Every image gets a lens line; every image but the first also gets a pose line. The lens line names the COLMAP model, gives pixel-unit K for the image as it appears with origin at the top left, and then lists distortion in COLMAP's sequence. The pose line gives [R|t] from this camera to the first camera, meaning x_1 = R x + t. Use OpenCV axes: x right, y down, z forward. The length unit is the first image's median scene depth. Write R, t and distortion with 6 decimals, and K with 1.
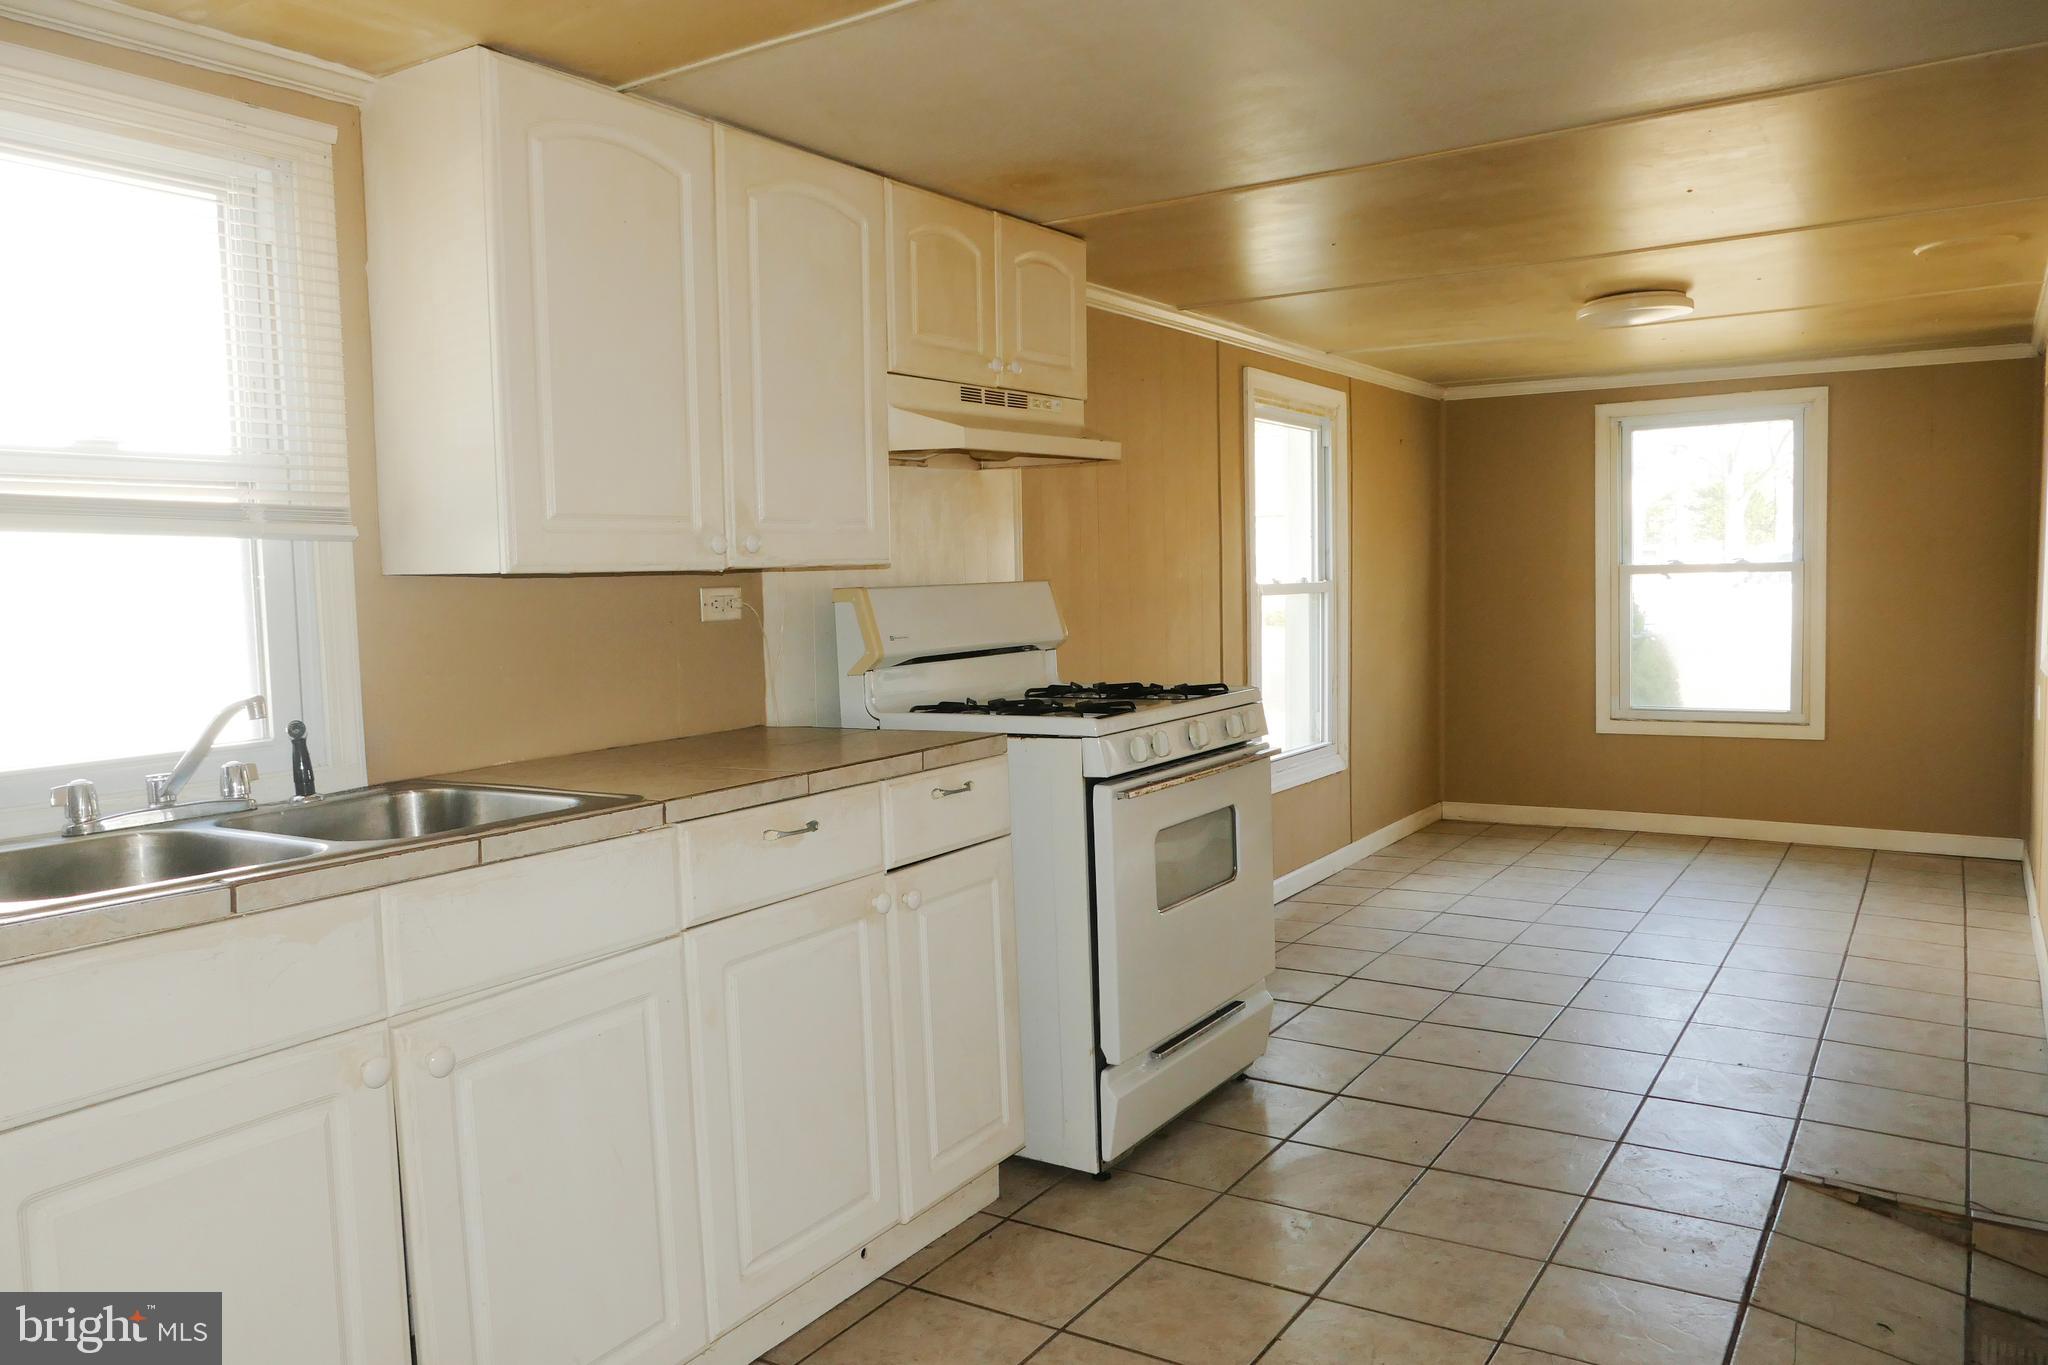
lens RADIAL K [[1480.0, 0, 1017.8], [0, 1480.0, 684.7], [0, 0, 1]] dist [-0.019789, 0.002381]
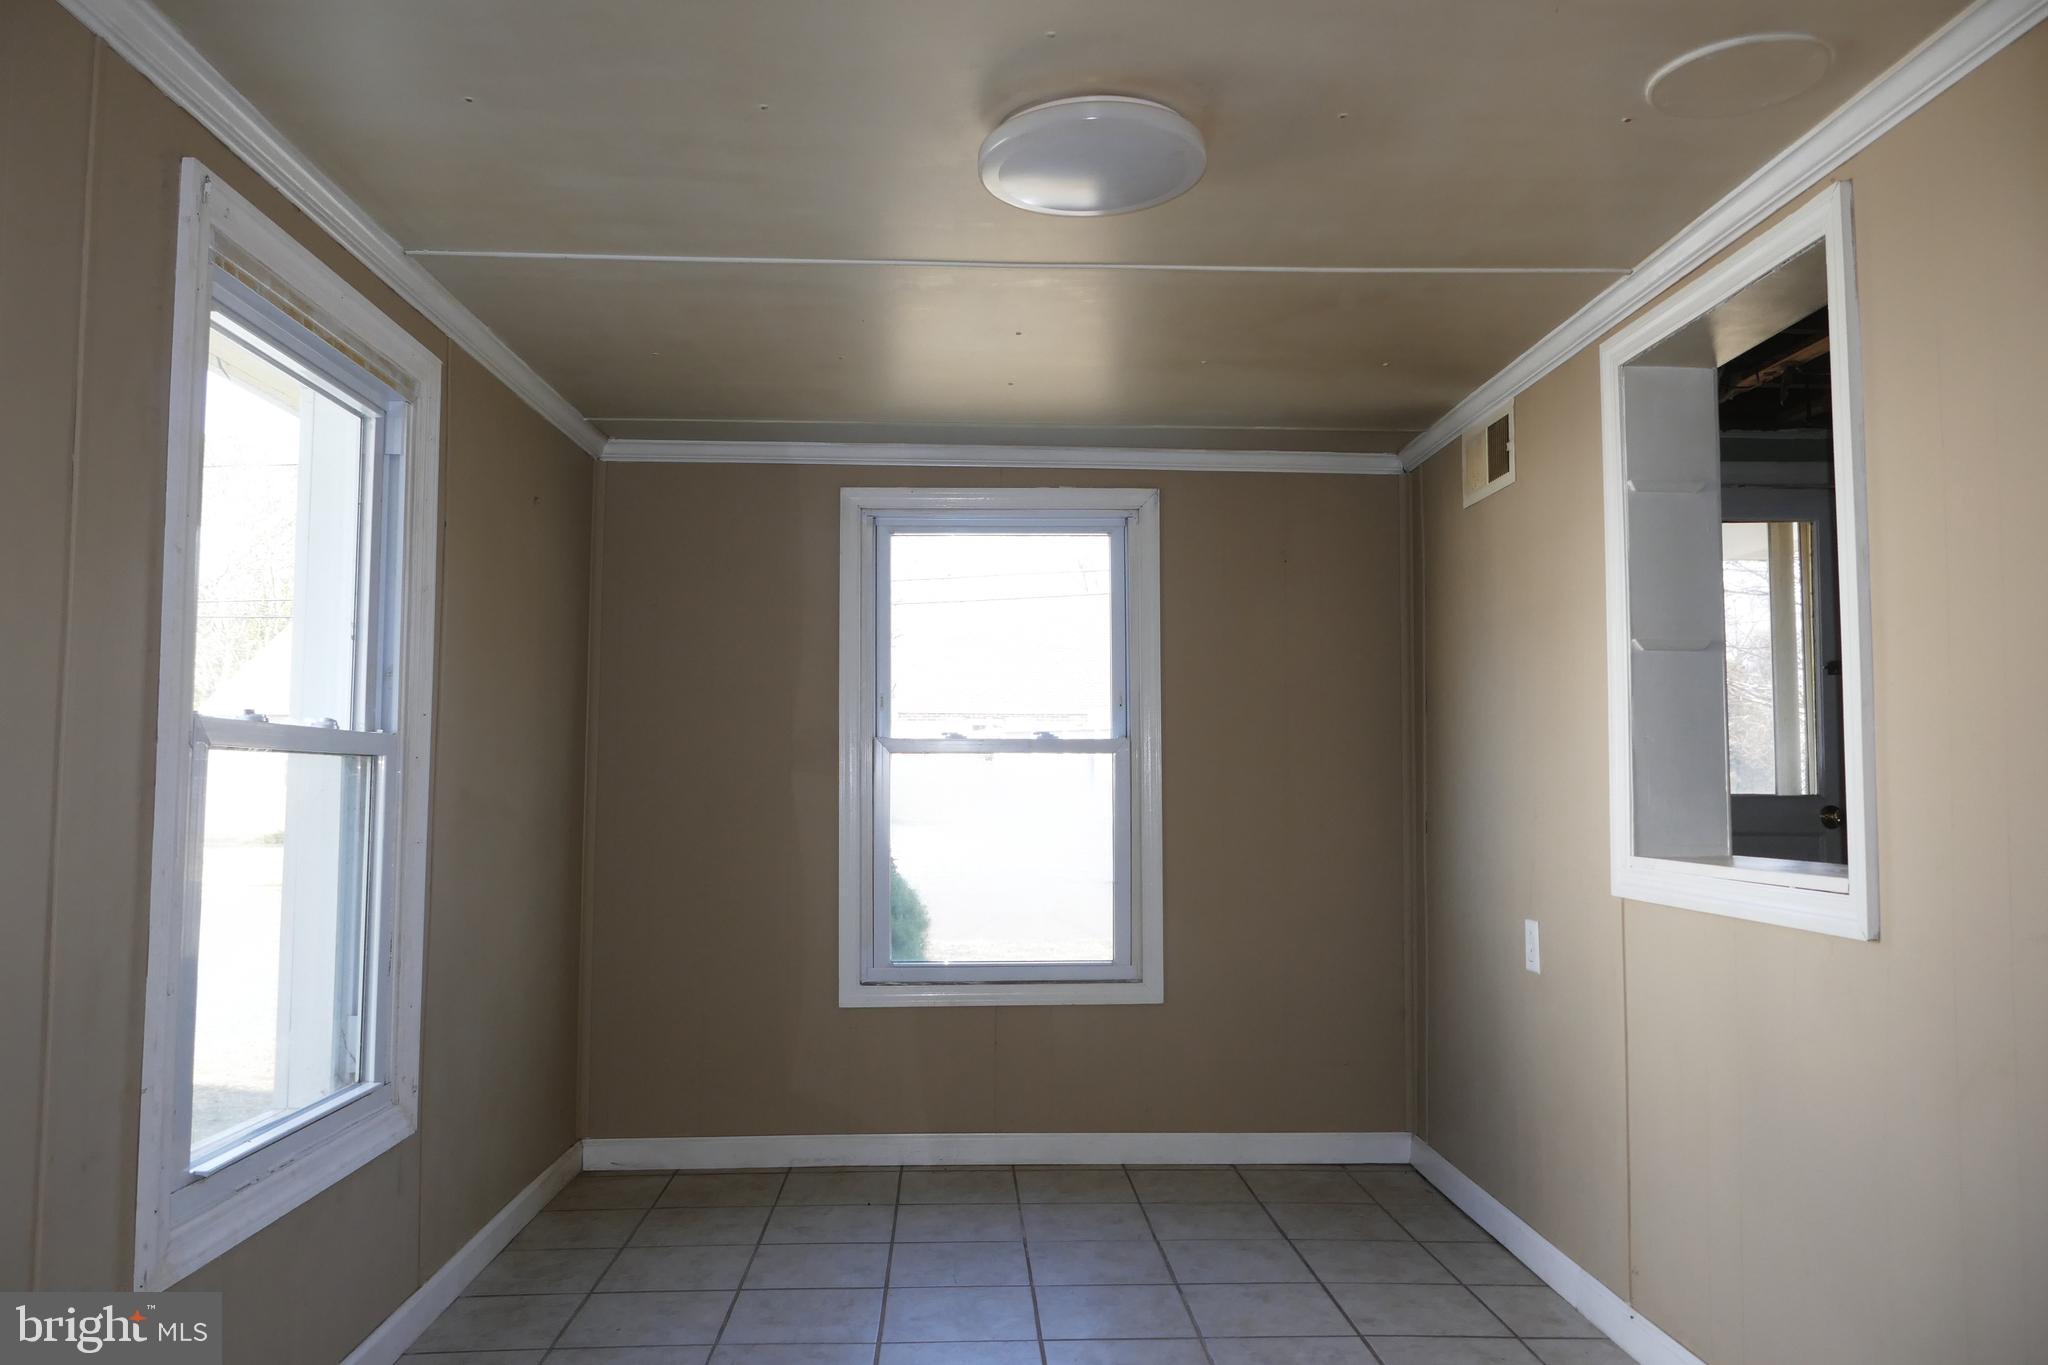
lens RADIAL K [[1480.0, 0, 1017.8], [0, 1480.0, 684.7], [0, 0, 1]] dist [-0.019789, 0.002381]
pose [[0.819821, 0.062629, 0.569185, 0.099705], [0.023030, 0.989590, -0.142059, -0.012206], [-0.572157, 0.129571, 0.809844, 0.470768]]
